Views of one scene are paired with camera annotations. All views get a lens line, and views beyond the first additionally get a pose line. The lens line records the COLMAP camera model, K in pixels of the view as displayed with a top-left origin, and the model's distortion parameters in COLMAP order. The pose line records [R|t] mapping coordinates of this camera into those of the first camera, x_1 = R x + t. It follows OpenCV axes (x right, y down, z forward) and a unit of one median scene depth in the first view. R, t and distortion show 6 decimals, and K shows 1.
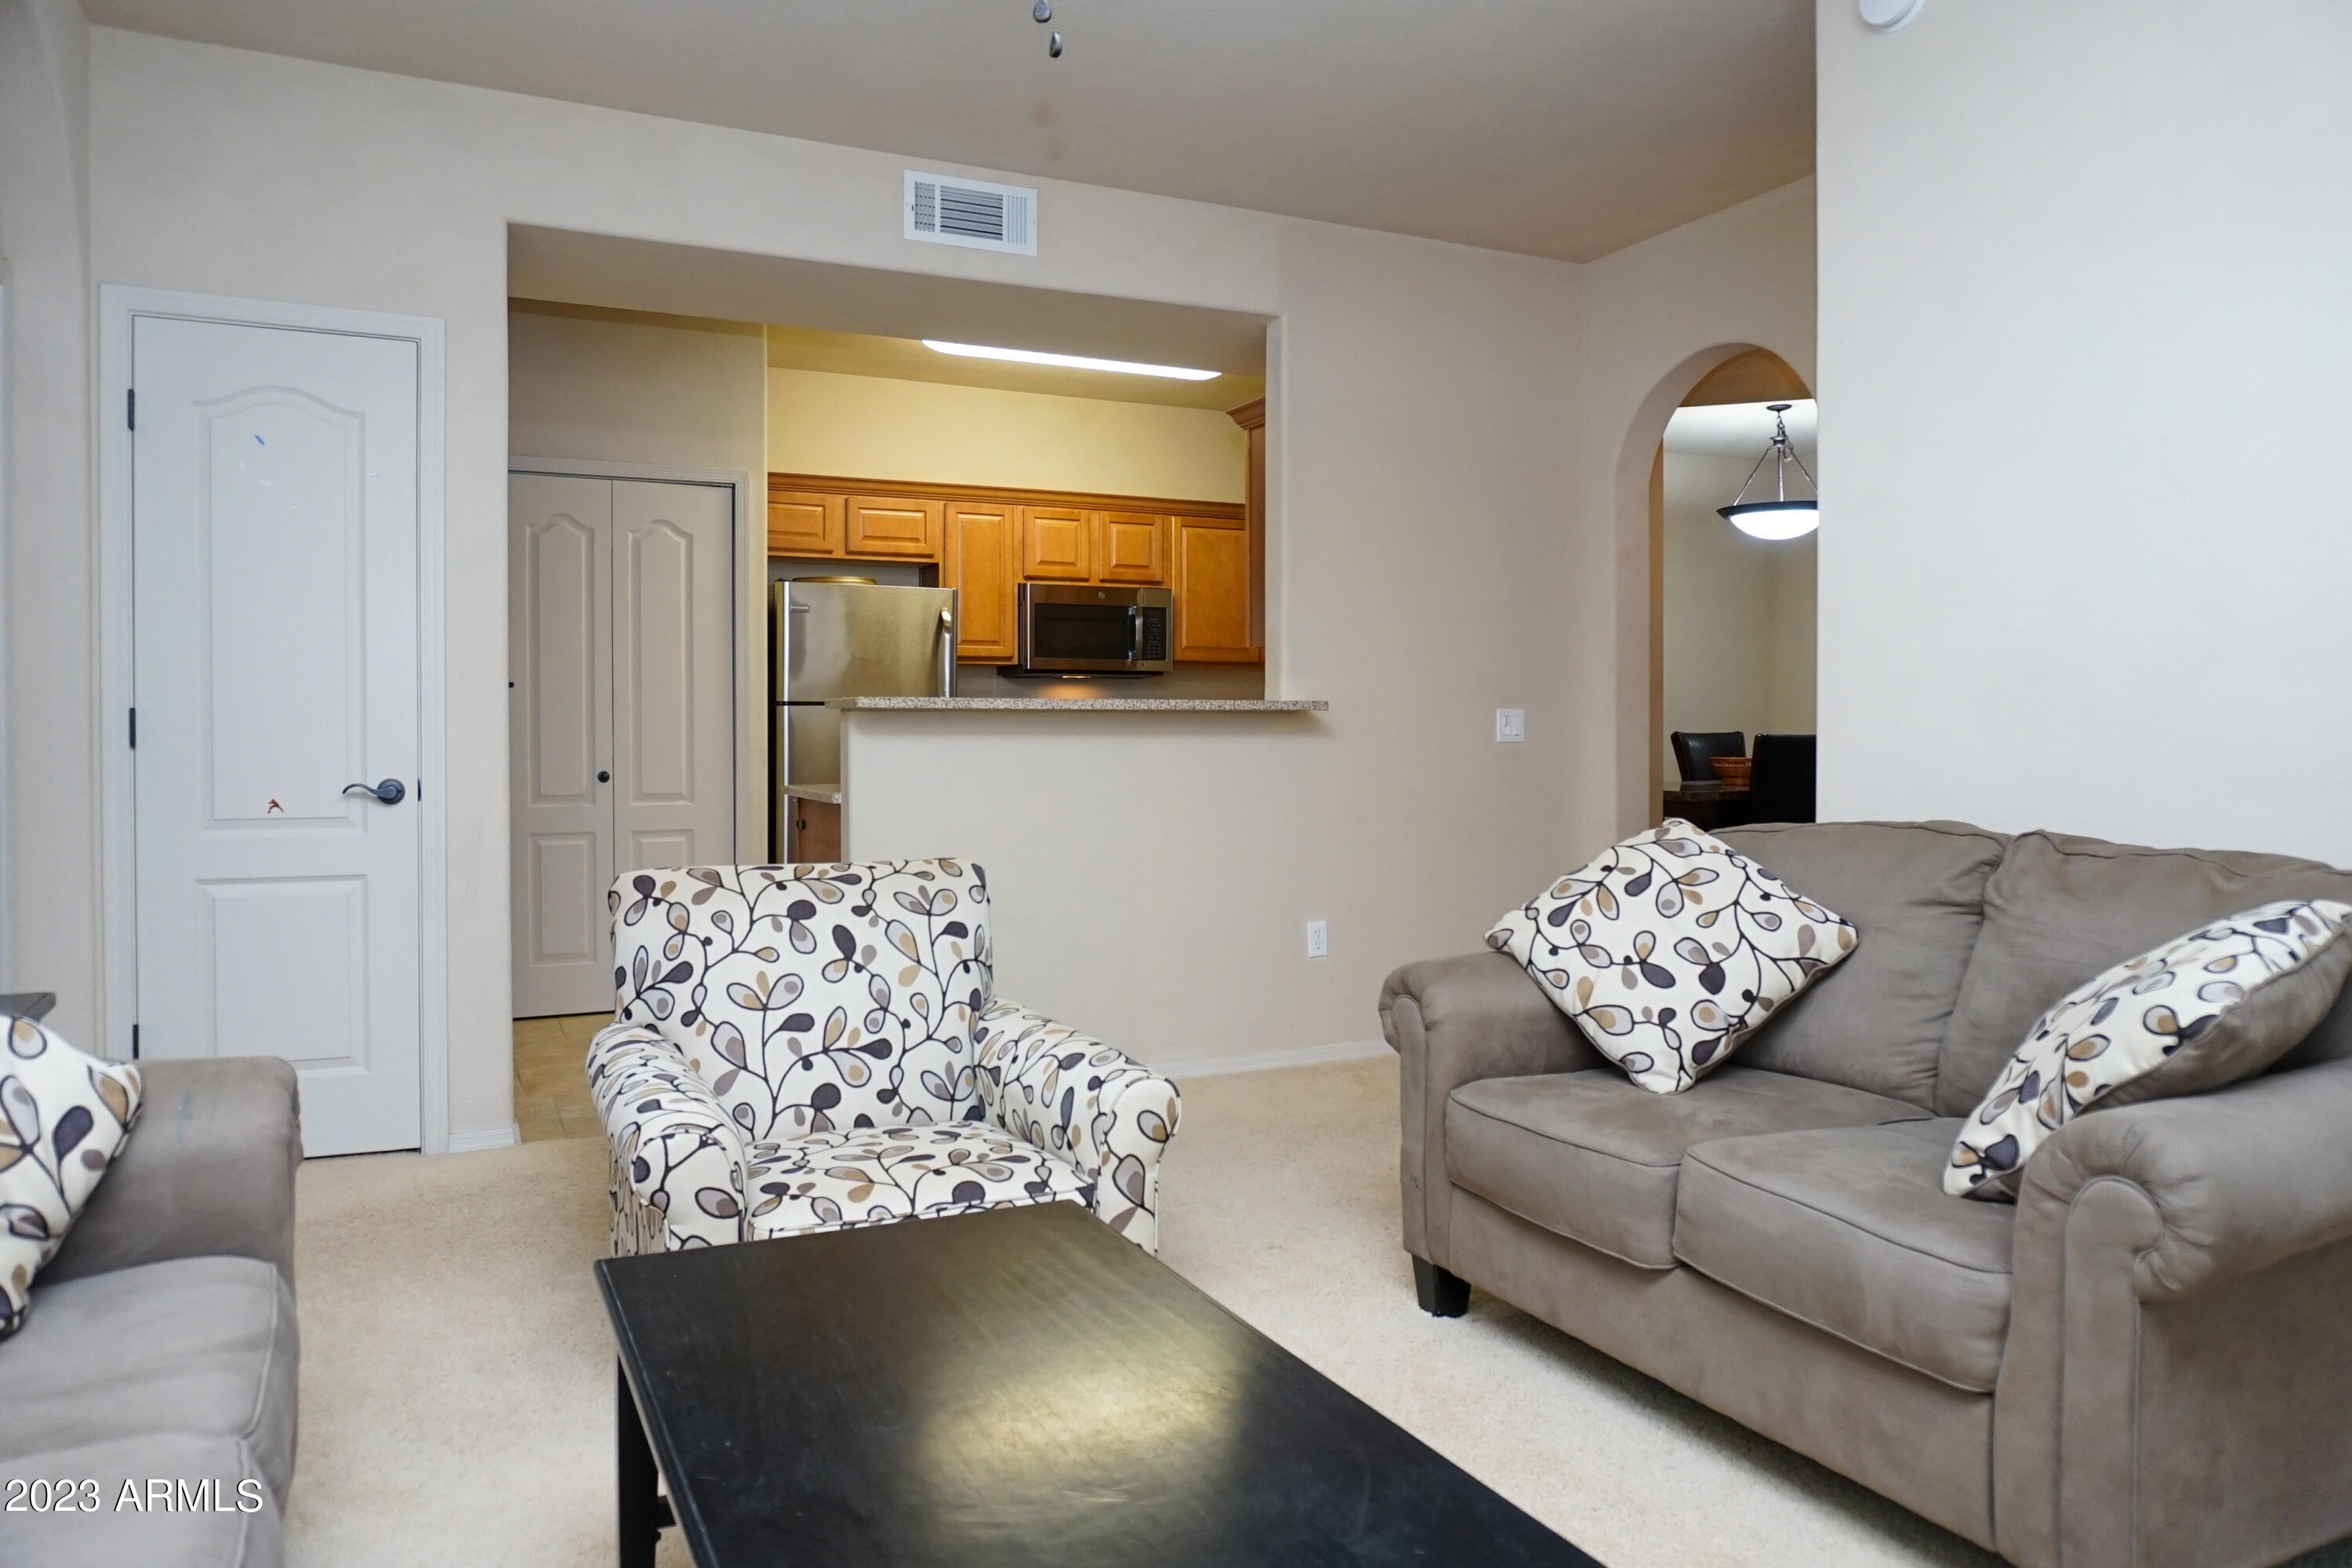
lens RADIAL K [[1596.0, 0, 1173.9], [0, 1596.0, 776.5], [0, 0, 1]] dist [-0.021728, 0.002845]
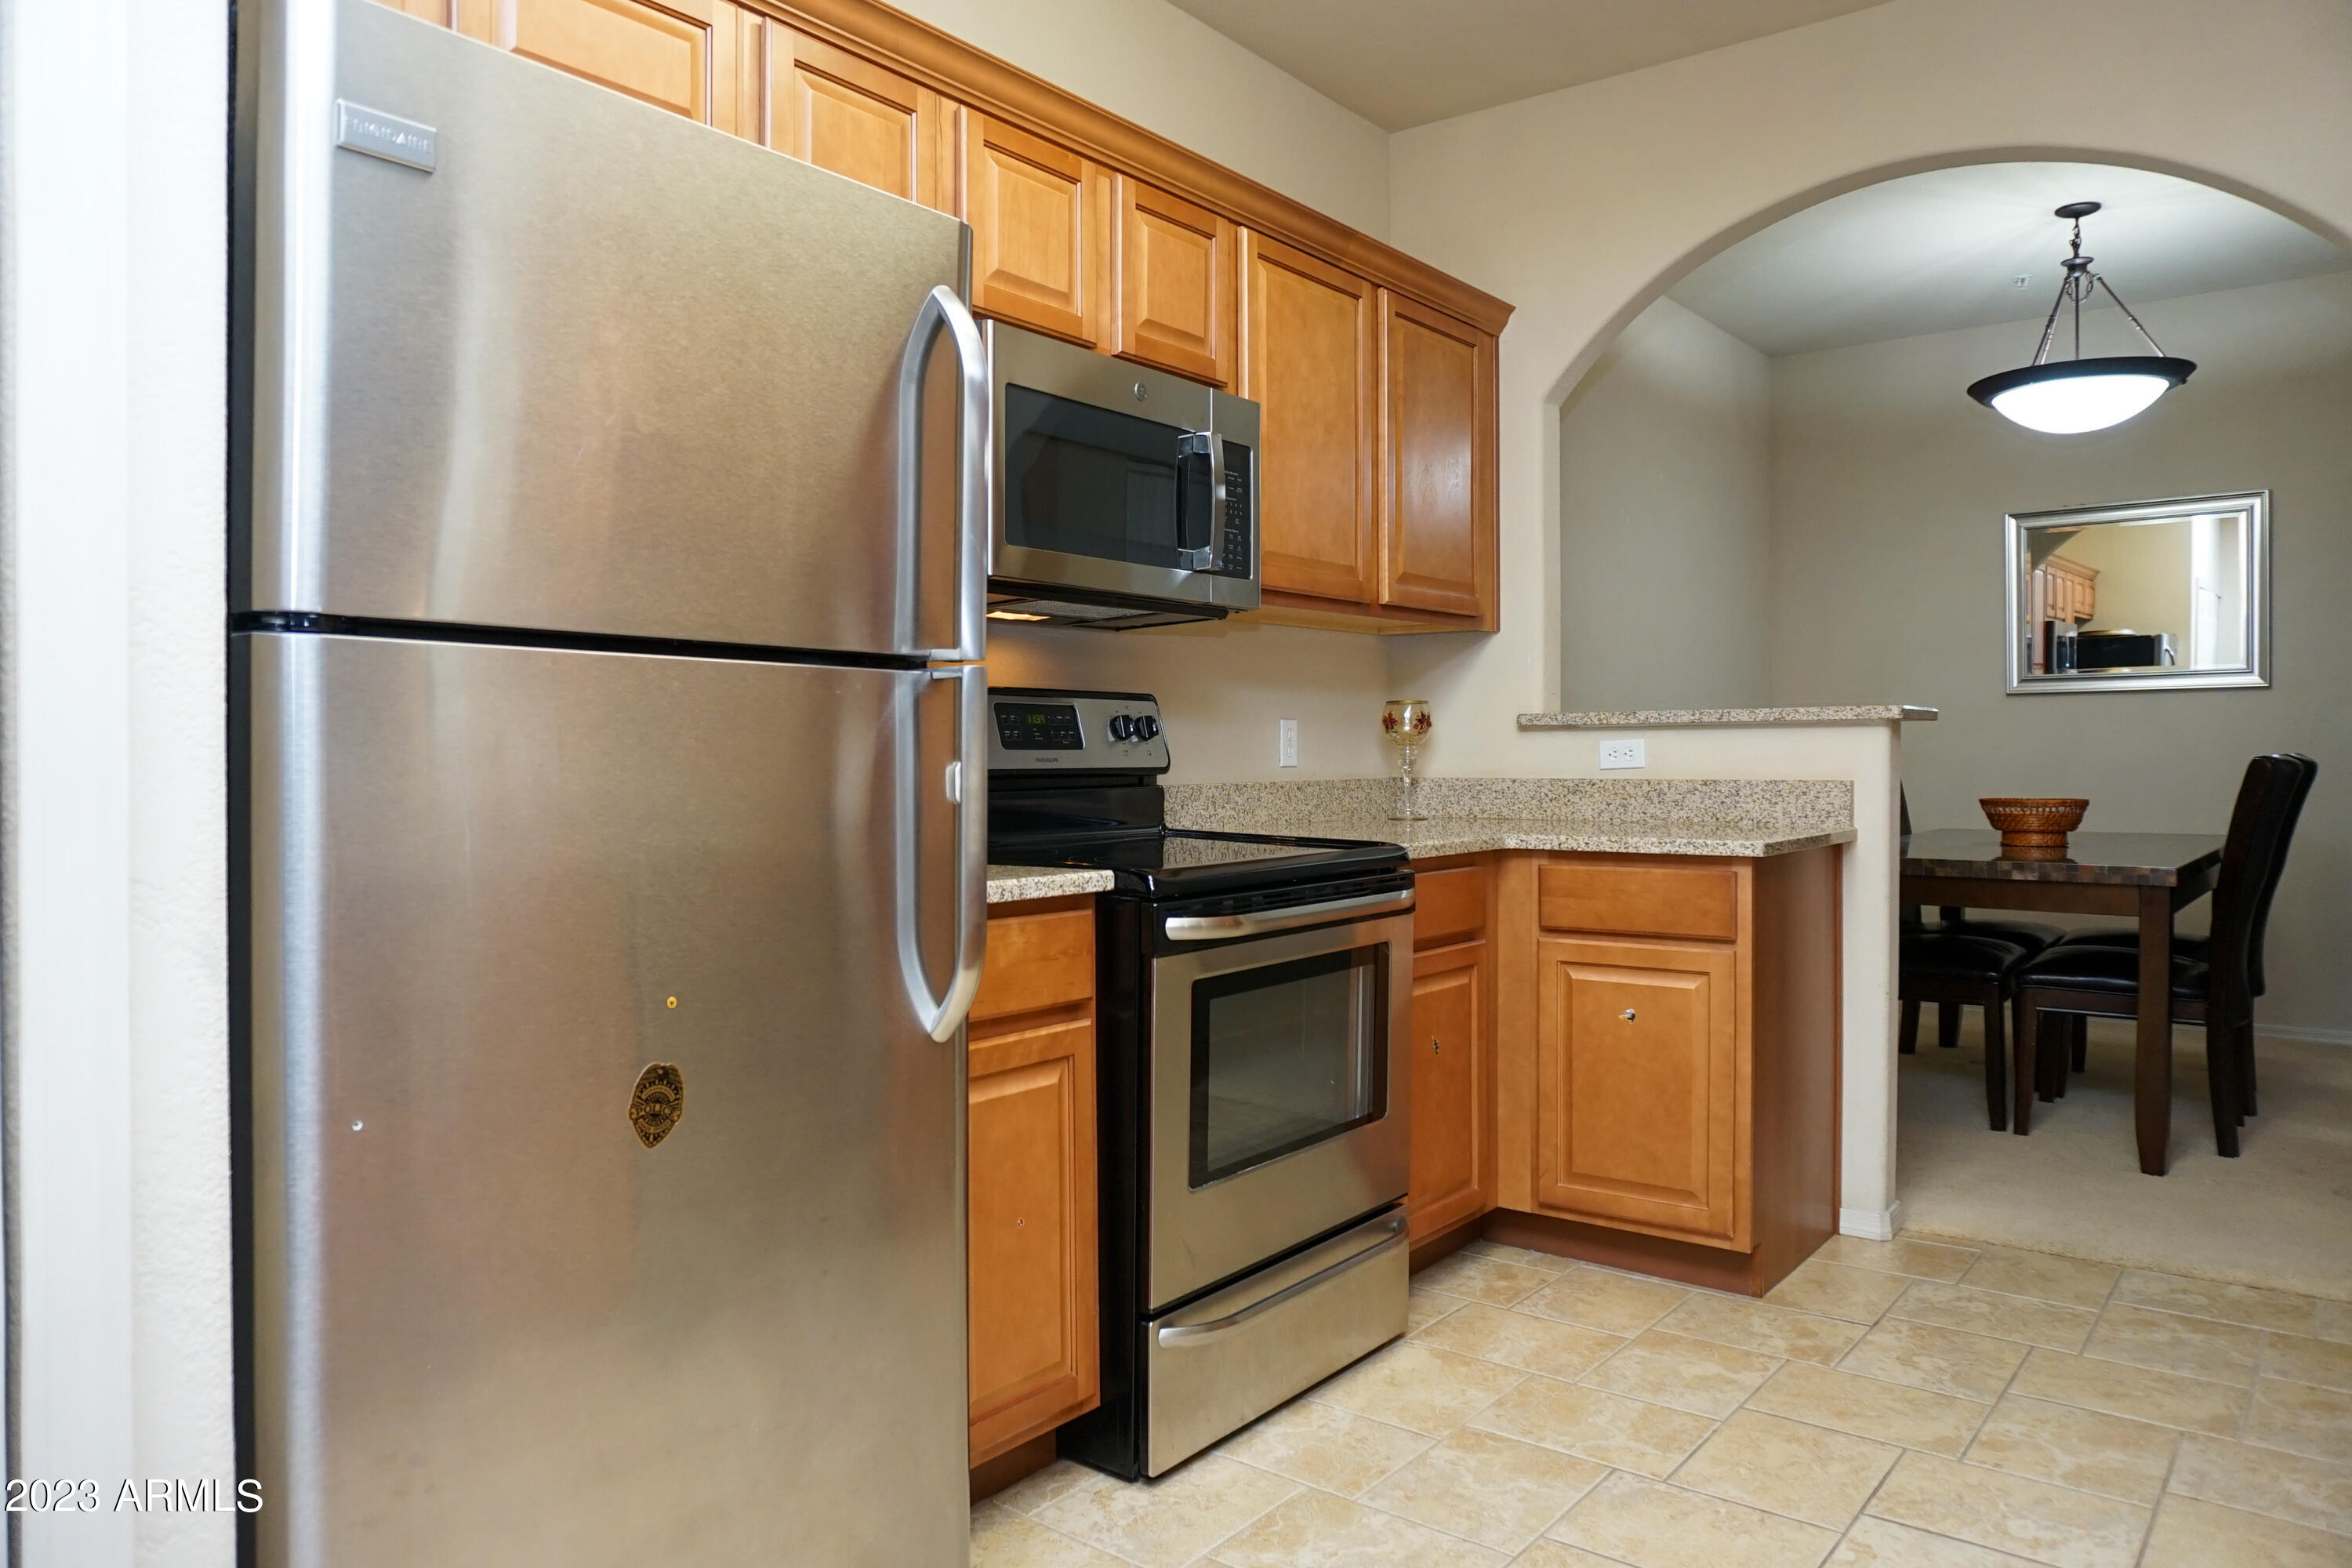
lens RADIAL K [[1596.0, 0, 1177.2], [0, 1596.0, 774.9], [0, 0, 1]] dist [-0.021728, 0.002845]
pose [[0.894341, -0.003304, 0.447374, -0.198483], [0.010520, 0.999852, -0.013646, -0.017938], [-0.447263, 0.016910, 0.894243, 0.642037]]
